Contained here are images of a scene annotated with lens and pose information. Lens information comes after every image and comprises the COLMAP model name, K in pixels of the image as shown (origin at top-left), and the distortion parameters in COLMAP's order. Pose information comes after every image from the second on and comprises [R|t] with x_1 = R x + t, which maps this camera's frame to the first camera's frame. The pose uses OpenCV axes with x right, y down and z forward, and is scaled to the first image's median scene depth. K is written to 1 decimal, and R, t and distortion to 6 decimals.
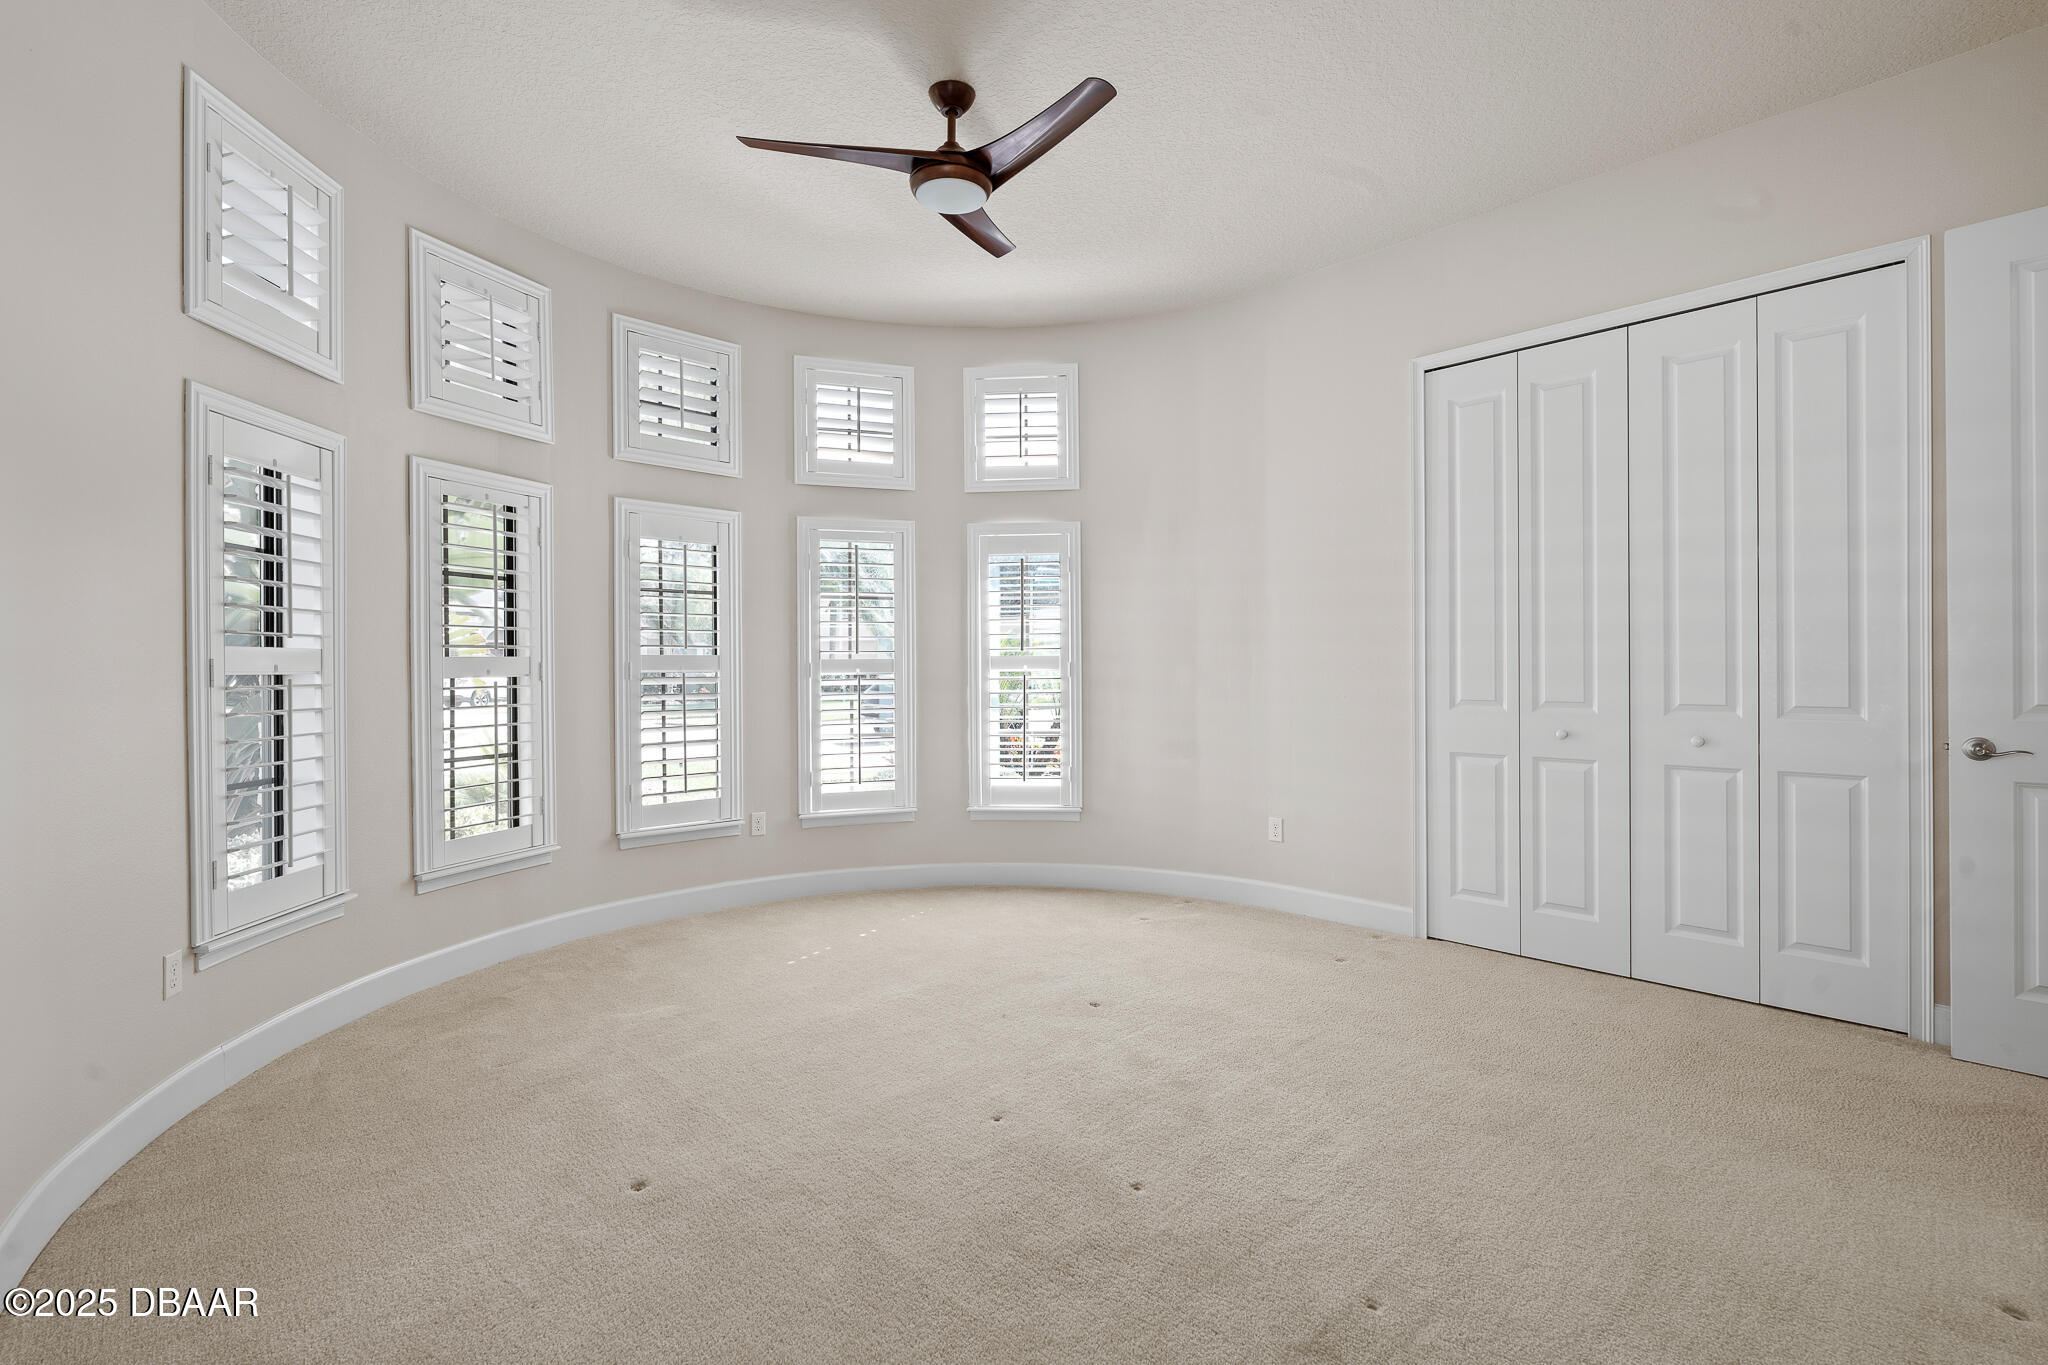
lens RADIAL K [[931.6, 0, 1030.0], [0, 931.6, 675.7], [0, 0, 1]] dist [-0.001428, 0.000044]
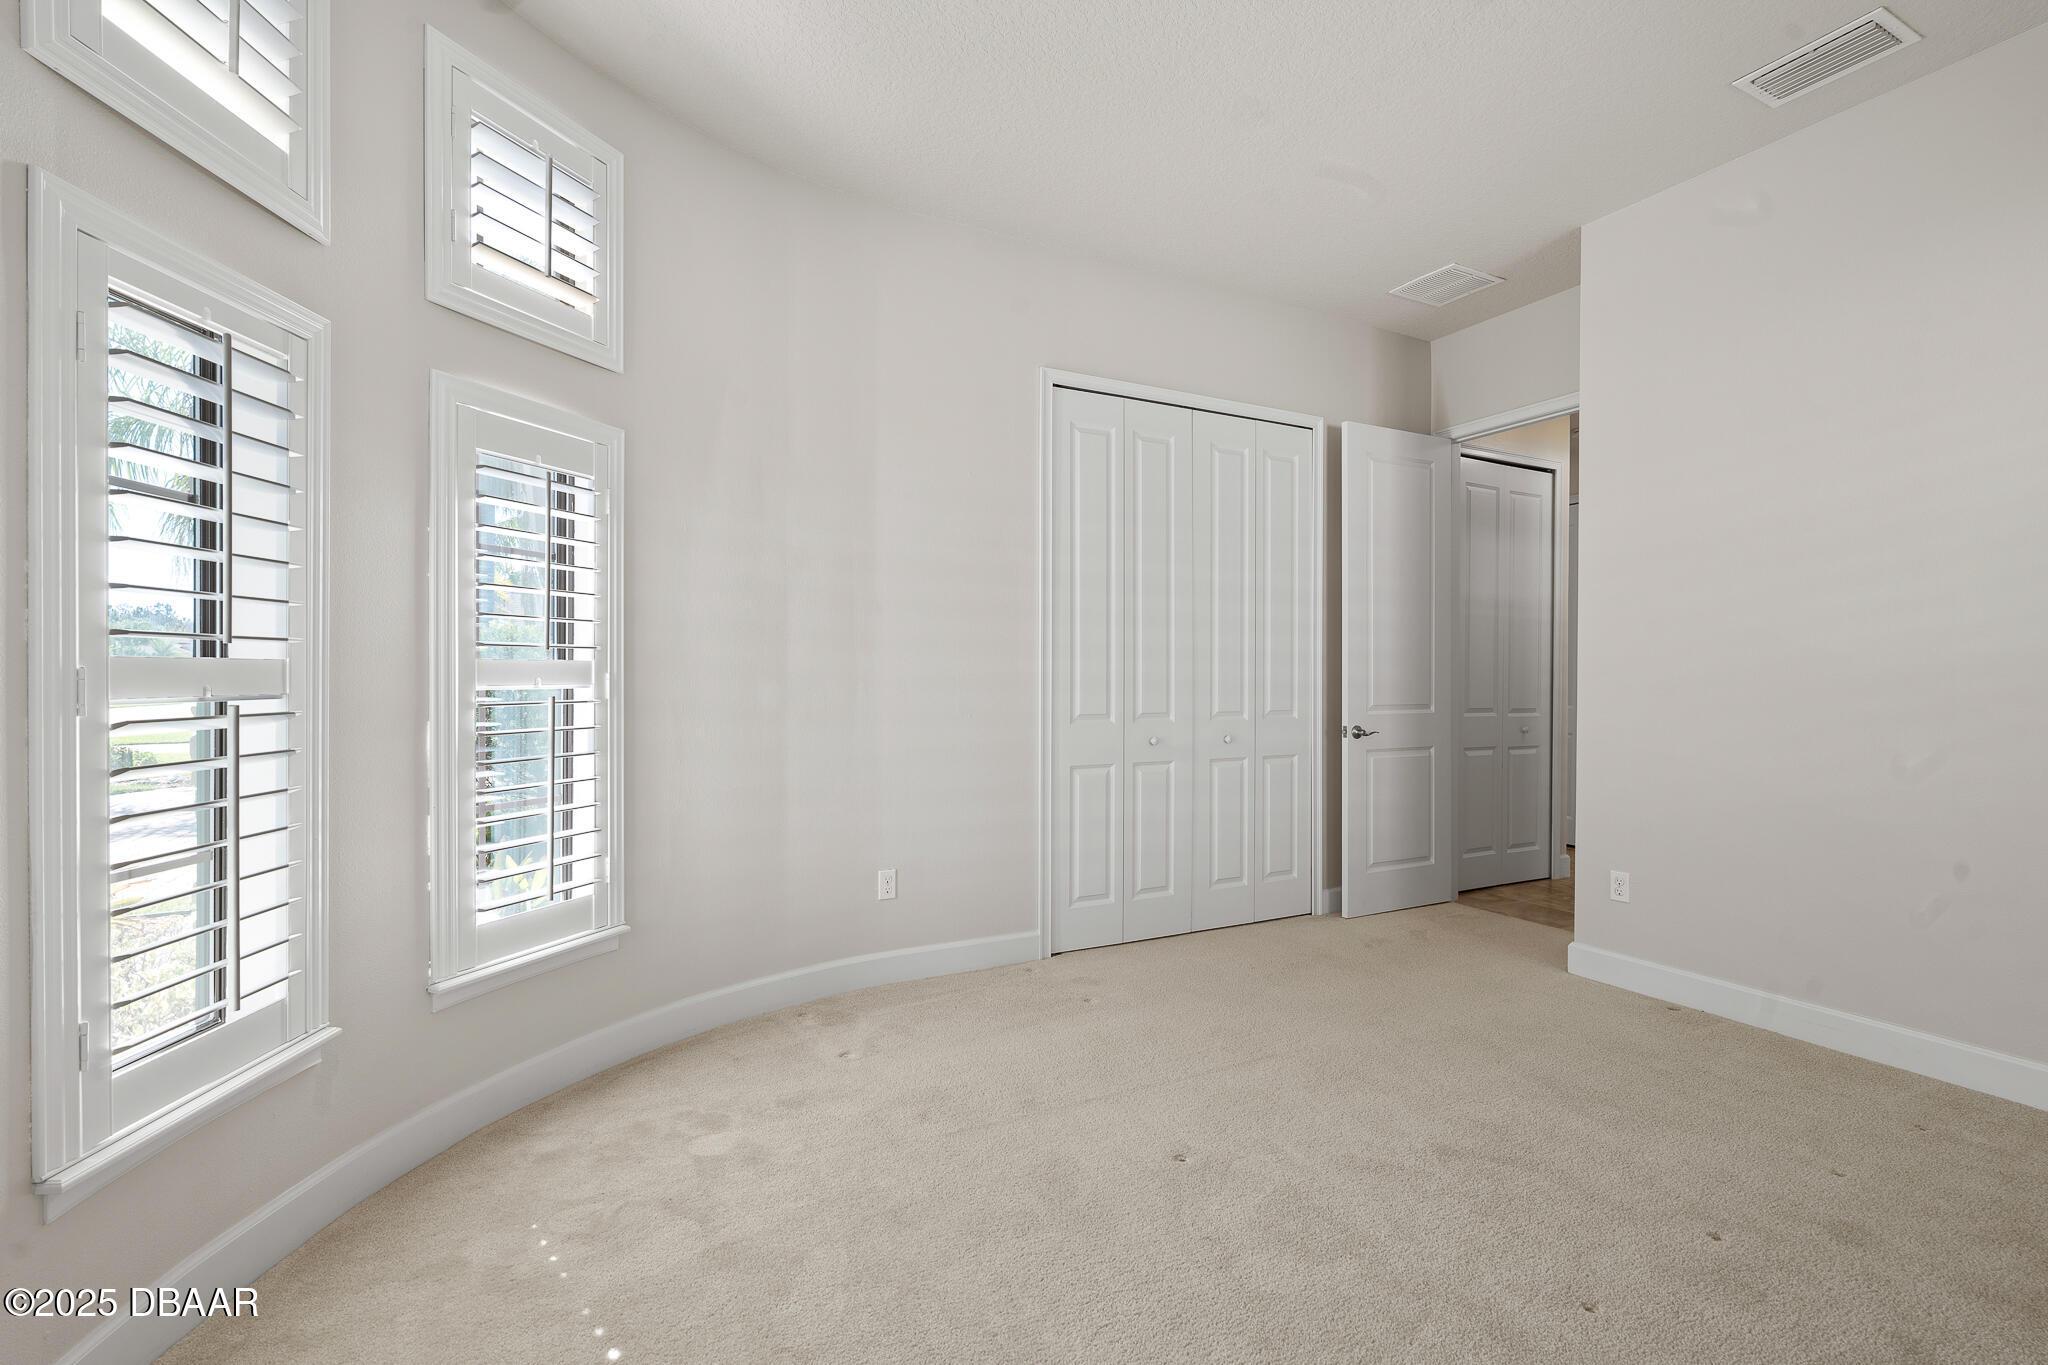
lens RADIAL K [[931.6, 0, 1030.0], [0, 931.6, 675.7], [0, 0, 1]] dist [-0.001428, 0.000044]
pose [[0.286982, 0.005832, 0.957918, -0.520588], [0.002564, 0.999973, -0.006857, -0.009370], [-0.957932, 0.004424, 0.286960, 0.723580]]
